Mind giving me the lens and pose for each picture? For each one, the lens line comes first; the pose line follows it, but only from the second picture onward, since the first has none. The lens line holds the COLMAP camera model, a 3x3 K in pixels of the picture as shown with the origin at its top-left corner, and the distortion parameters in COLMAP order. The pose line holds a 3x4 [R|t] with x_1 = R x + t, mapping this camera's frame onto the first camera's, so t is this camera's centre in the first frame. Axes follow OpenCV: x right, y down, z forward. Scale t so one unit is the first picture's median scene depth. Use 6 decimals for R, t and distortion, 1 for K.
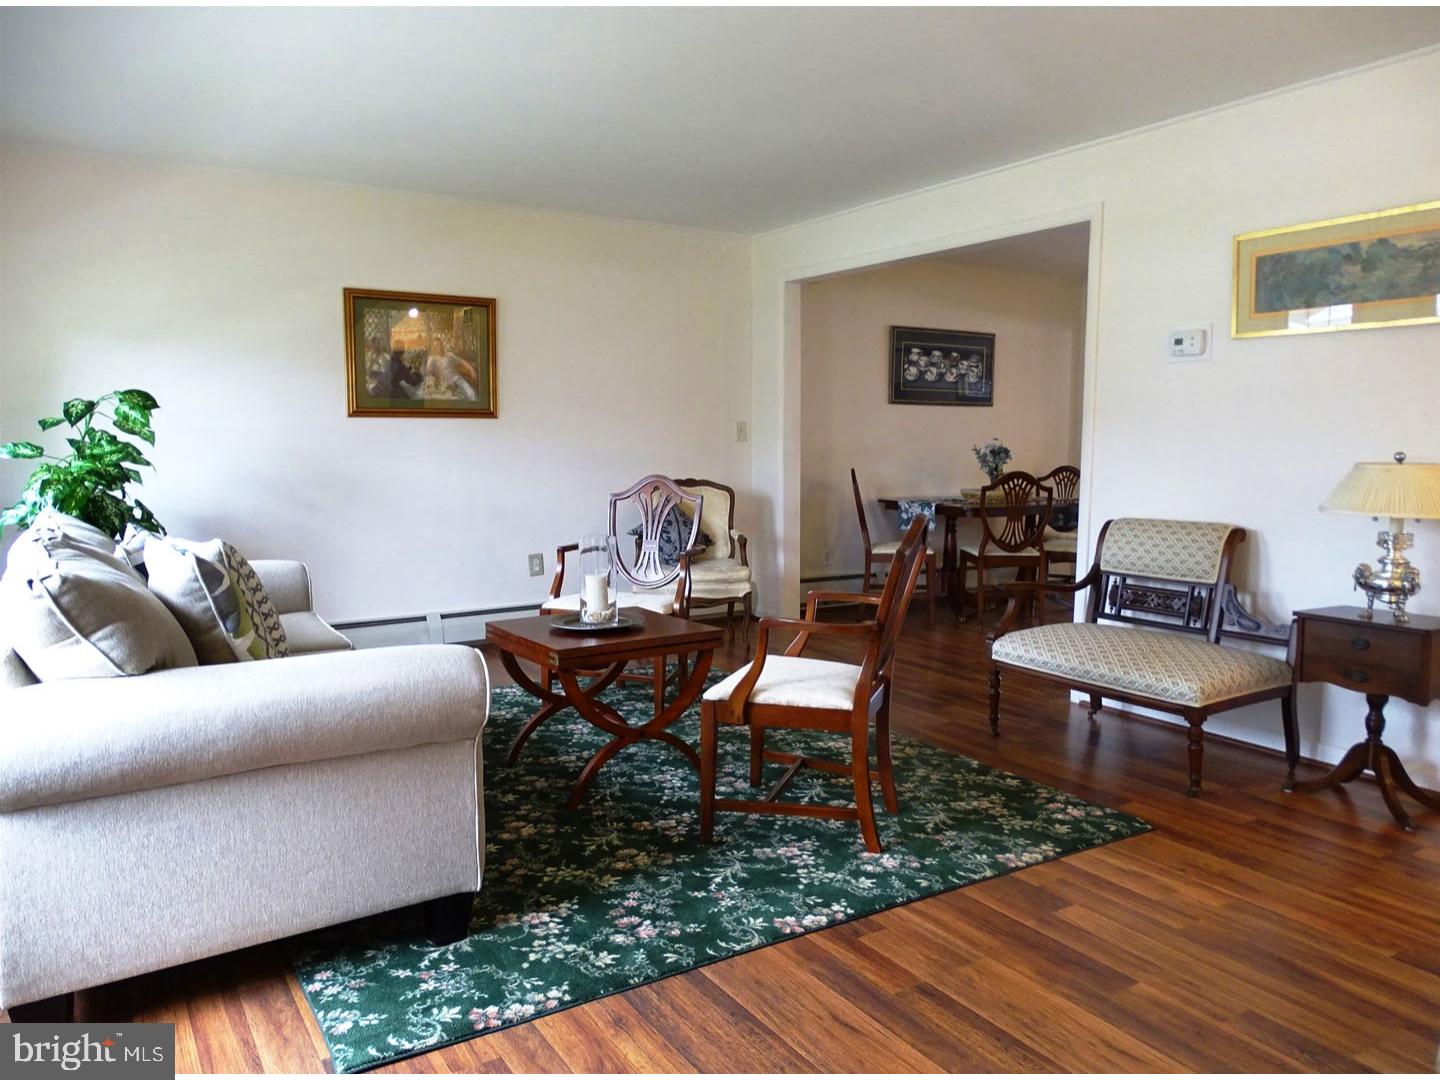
lens RADIAL K [[1038.3, 0, 728.0], [0, 1038.3, 533.3], [0, 0, 1]] dist [0.007654, 0.003447]
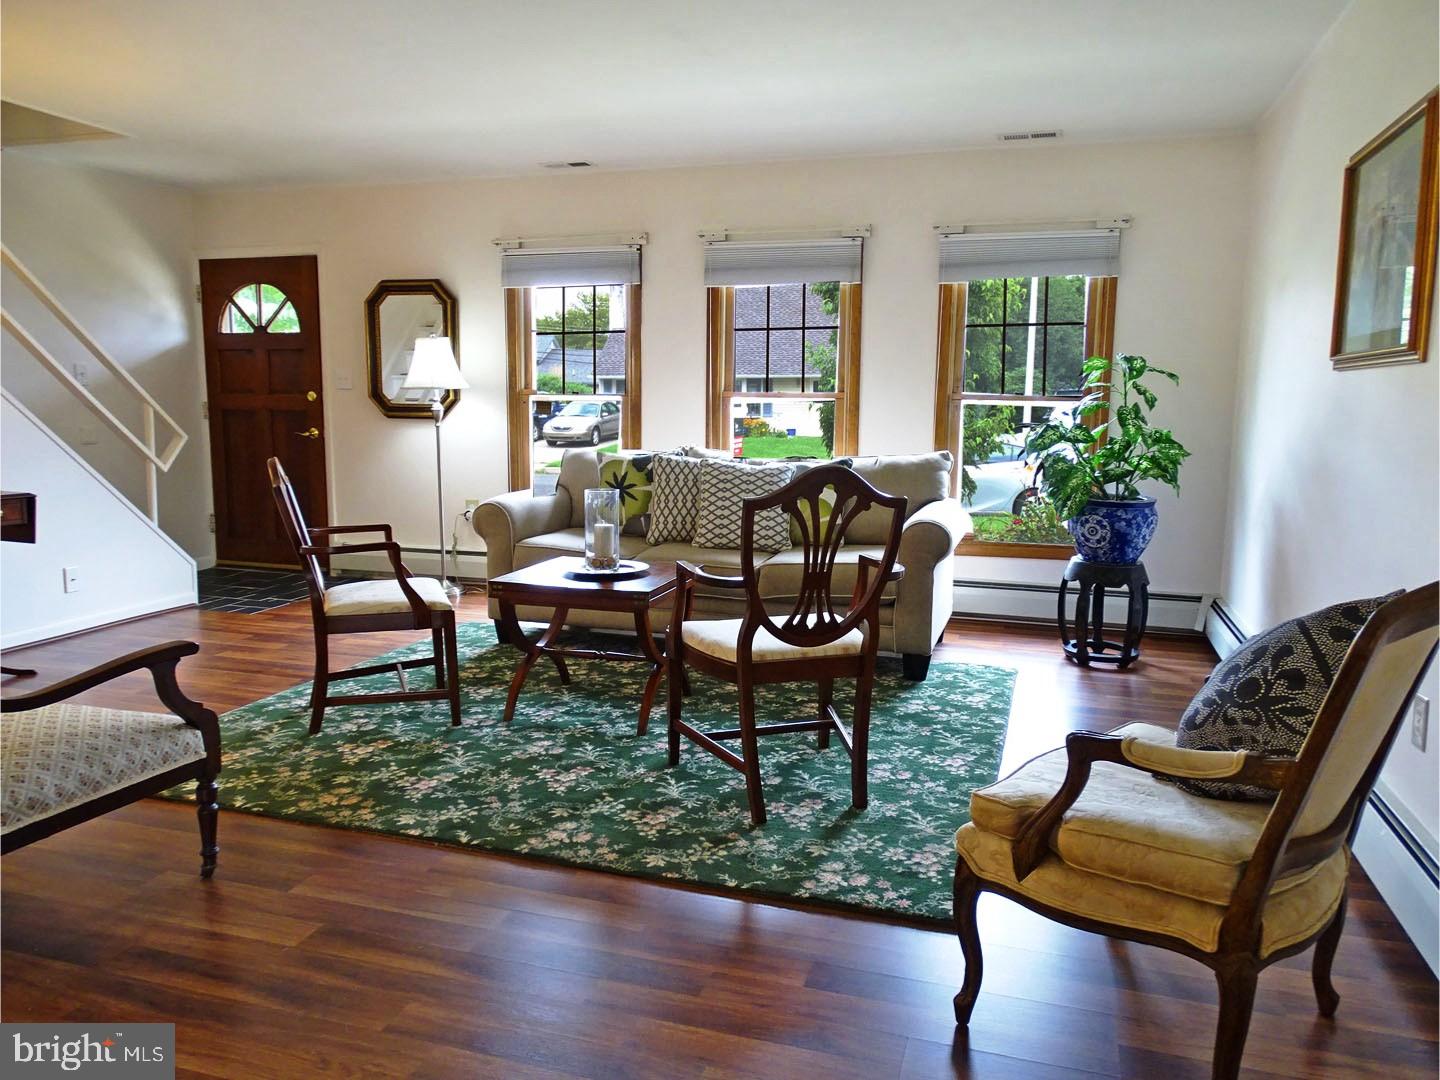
lens RADIAL K [[1030.1, 0, 727.5], [0, 1030.1, 539.9], [0, 0, 1]] dist [0.002122, -0.003161]
pose [[-0.775563, 0.064197, -0.627998, 0.600822], [-0.070018, 0.979929, 0.186644, -0.199353], [0.627375, 0.188725, -0.755502, 2.515130]]
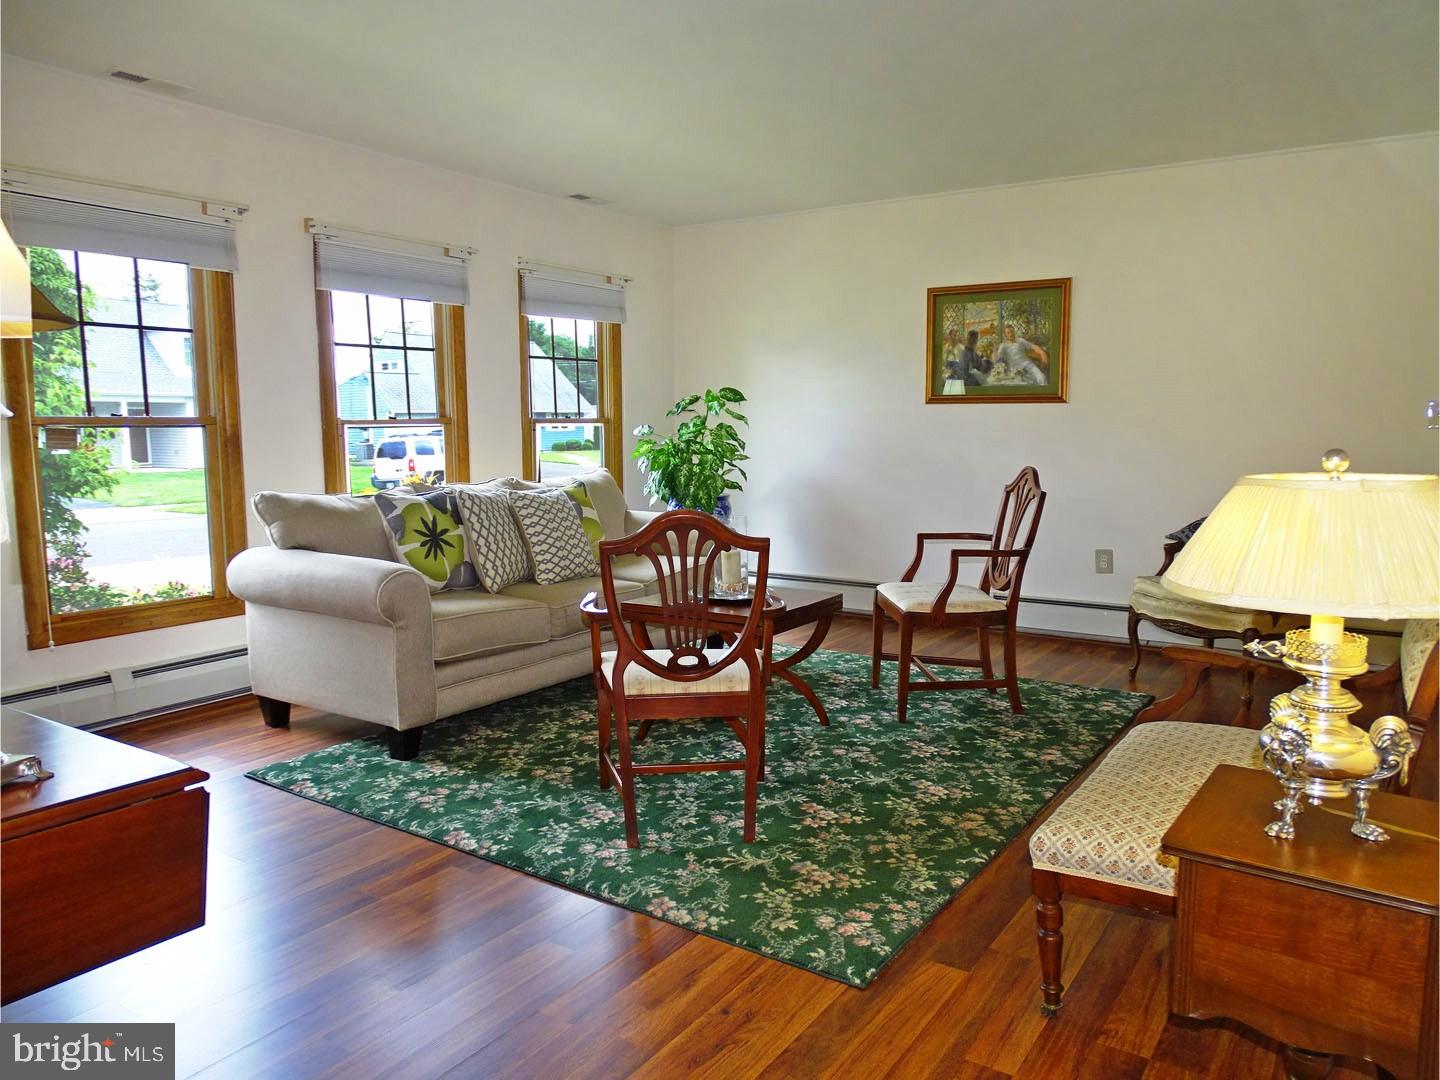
lens RADIAL K [[1038.3, 0, 756.1], [0, 1038.3, 539.8], [0, 0, 1]] dist [0.007654, 0.003447]
pose [[0.418211, 0.108223, -0.901880, 1.175841], [-0.083610, 0.993248, 0.080416, -0.084013], [0.904494, 0.041776, 0.424436, 0.742890]]
